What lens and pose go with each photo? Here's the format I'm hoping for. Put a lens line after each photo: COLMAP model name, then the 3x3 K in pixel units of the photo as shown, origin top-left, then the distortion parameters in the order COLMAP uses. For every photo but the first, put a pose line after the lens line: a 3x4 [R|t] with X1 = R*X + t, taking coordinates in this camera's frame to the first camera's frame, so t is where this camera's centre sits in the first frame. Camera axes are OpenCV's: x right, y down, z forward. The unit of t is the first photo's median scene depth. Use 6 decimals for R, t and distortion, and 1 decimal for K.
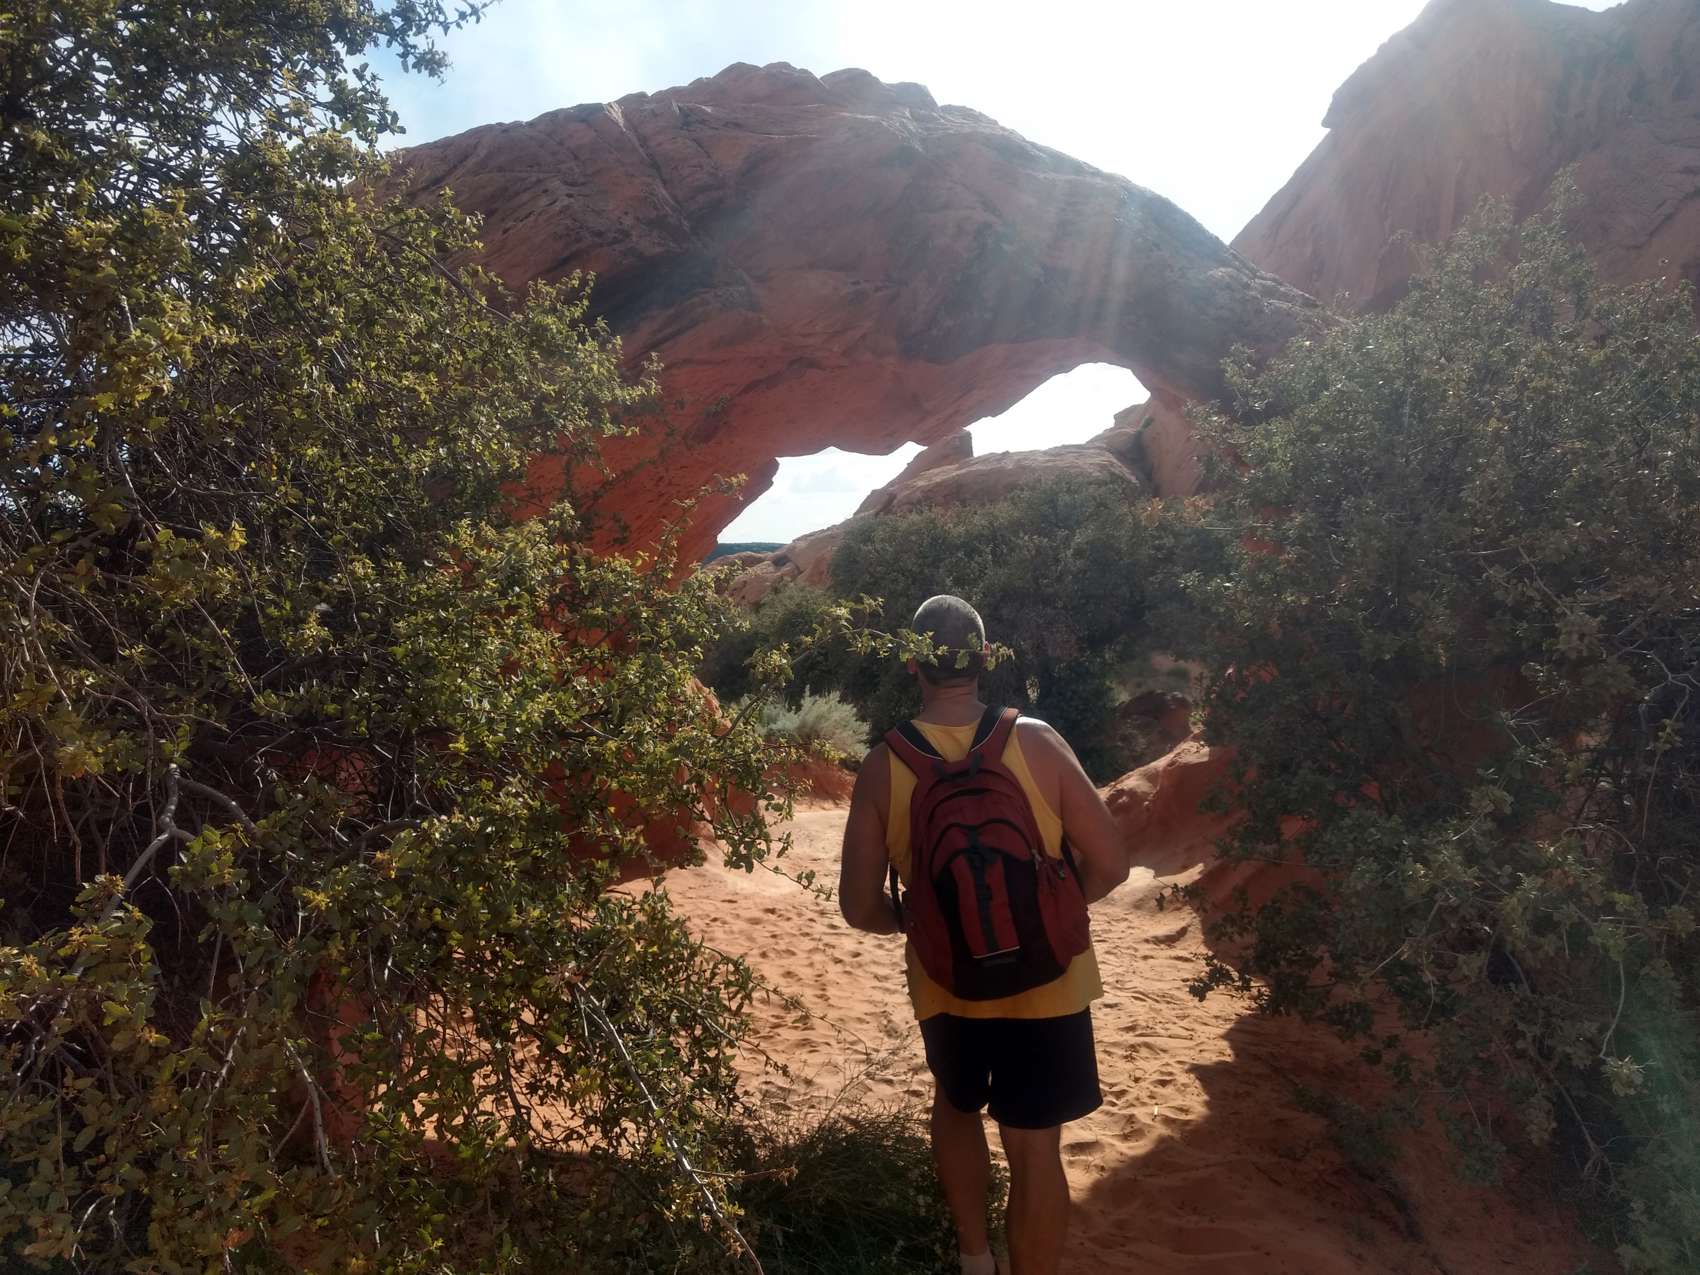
lens RADIAL K [[1333.3, 0, 836.3], [0, 1333.3, 605.0], [0, 0, 1]] dist [0.029604, -0.000744]
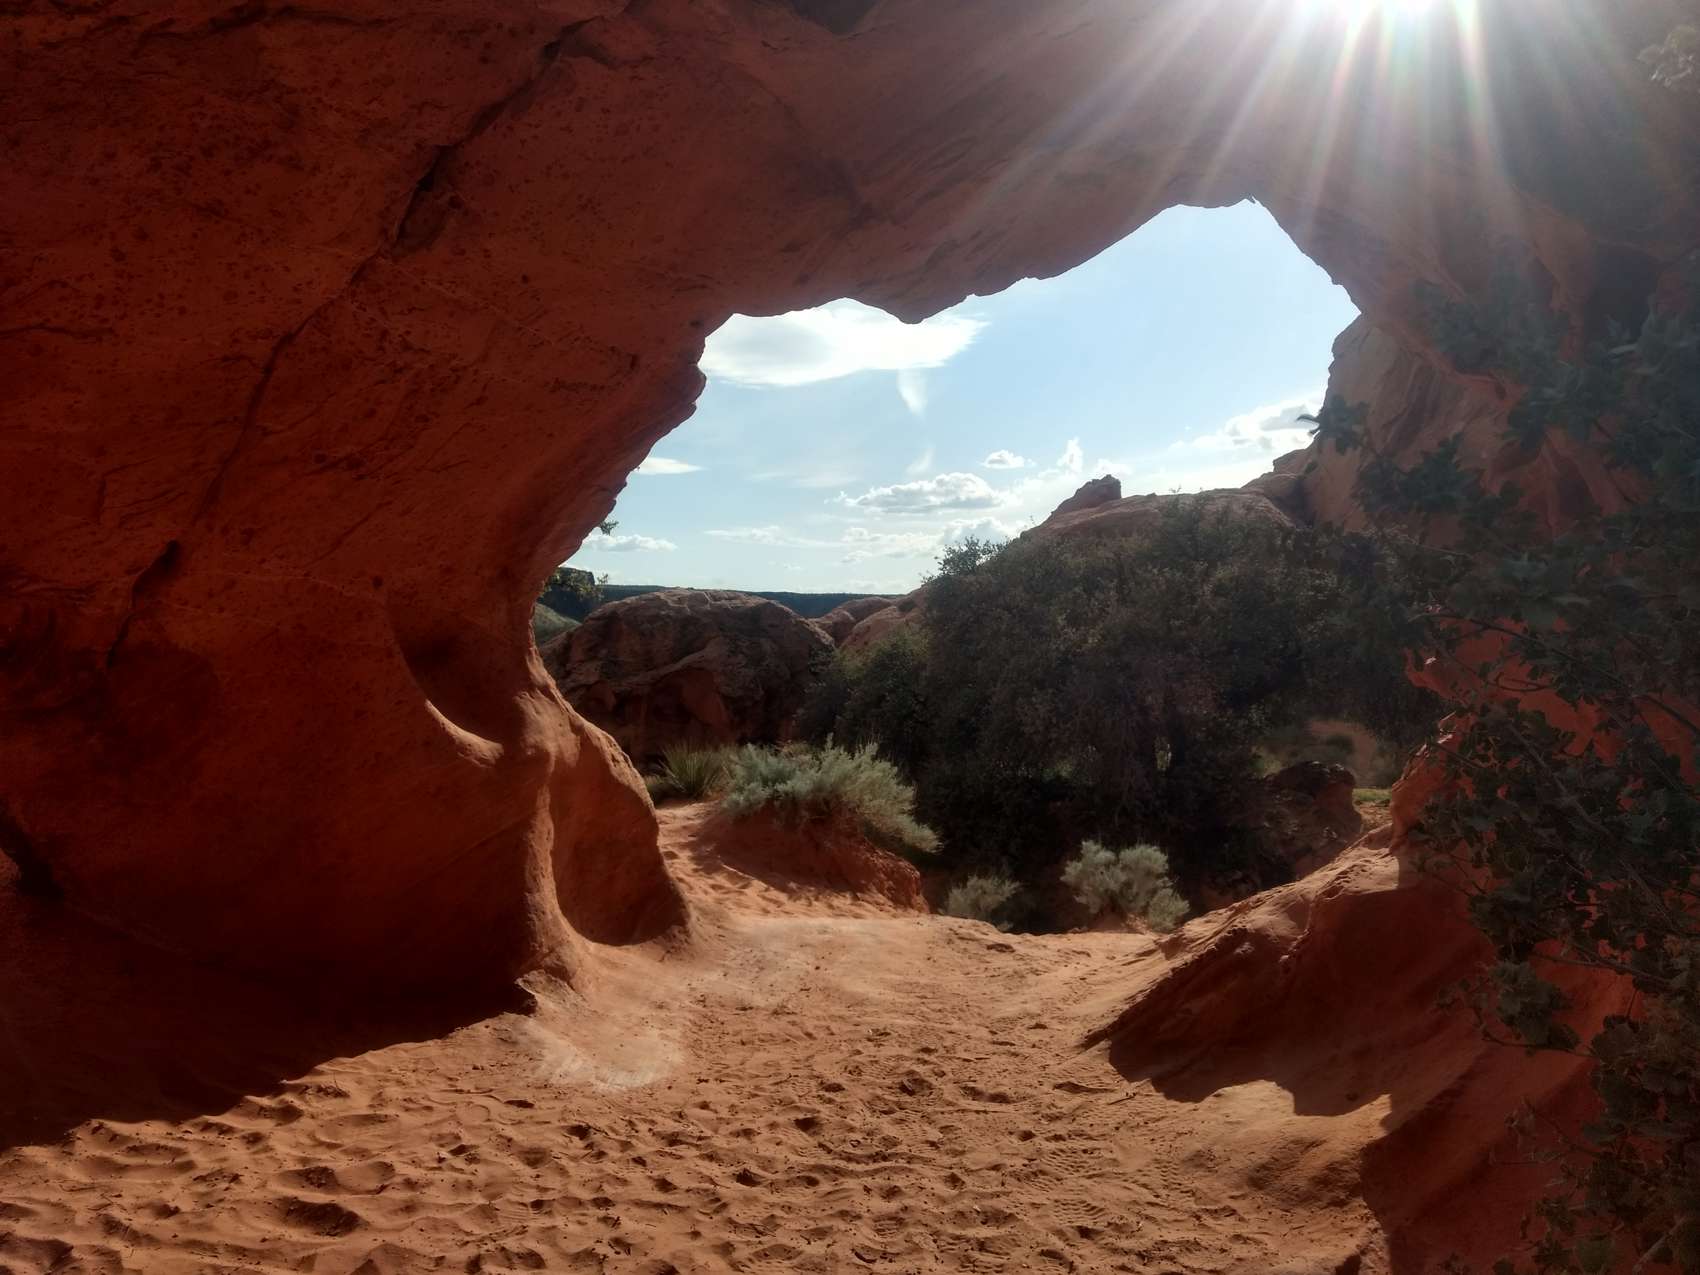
lens RADIAL K [[1333.3, 0, 854.9], [0, 1333.3, 616.0], [0, 0, 1]] dist [0.029604, -0.000744]
pose [[0.994713, 0.032111, -0.097543, 0.087445], [-0.035166, 0.998938, -0.029762, 0.022210], [0.096484, 0.033035, 0.994786, 0.354568]]
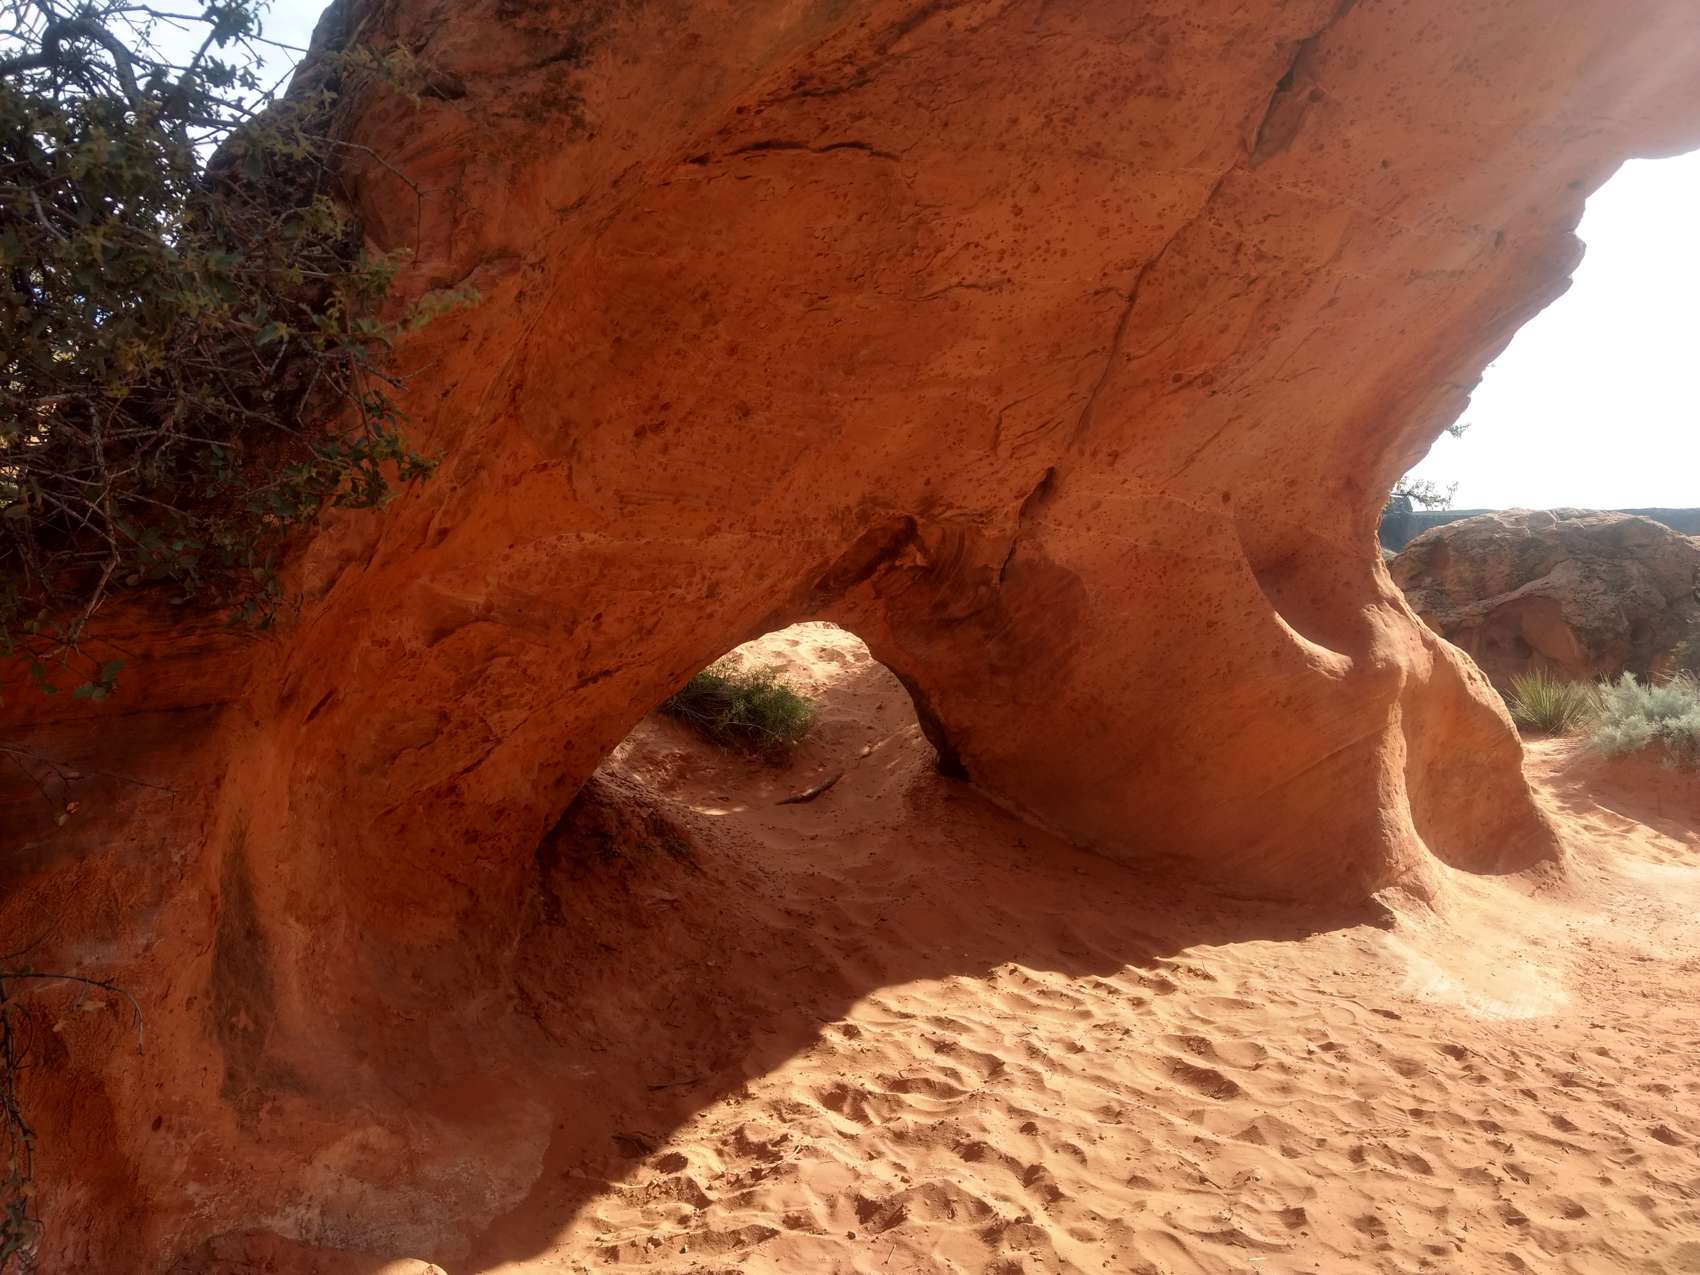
lens RADIAL K [[1333.3, 0, 852.5], [0, 1333.3, 622.9], [0, 0, 1]] dist [0.029604, -0.000744]
pose [[0.774545, 0.034501, -0.631577, 0.076475], [-0.012579, 0.999154, 0.039153, 0.031380], [0.632393, -0.022381, 0.774324, 0.342488]]
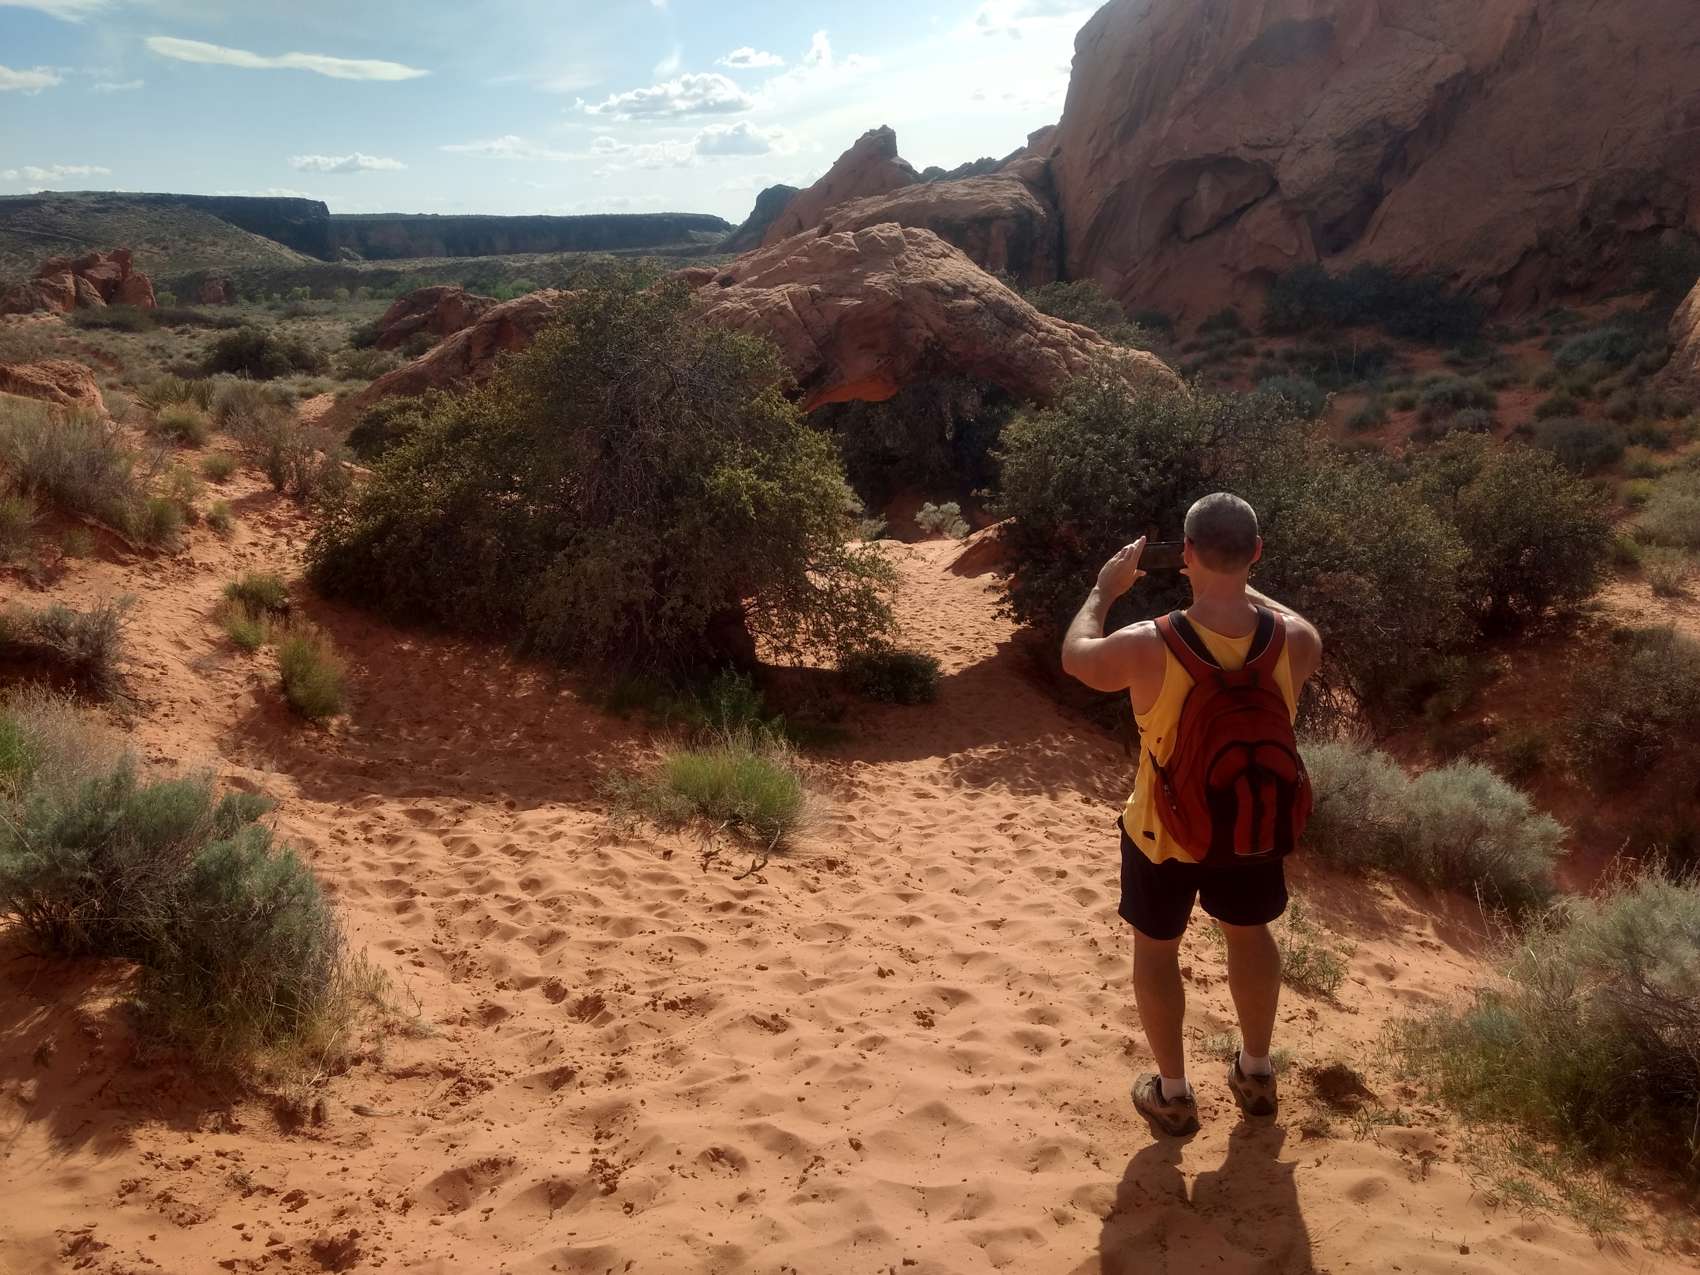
lens RADIAL K [[1333.3, 0, 819.6], [0, 1333.3, 621.7], [0, 0, 1]] dist [0.029604, -0.000744]
pose [[0.998670, -0.027319, 0.043733, -0.137812], [0.015511, 0.968000, 0.250470, -0.244626], [-0.049176, -0.249458, 0.967136, -0.993234]]
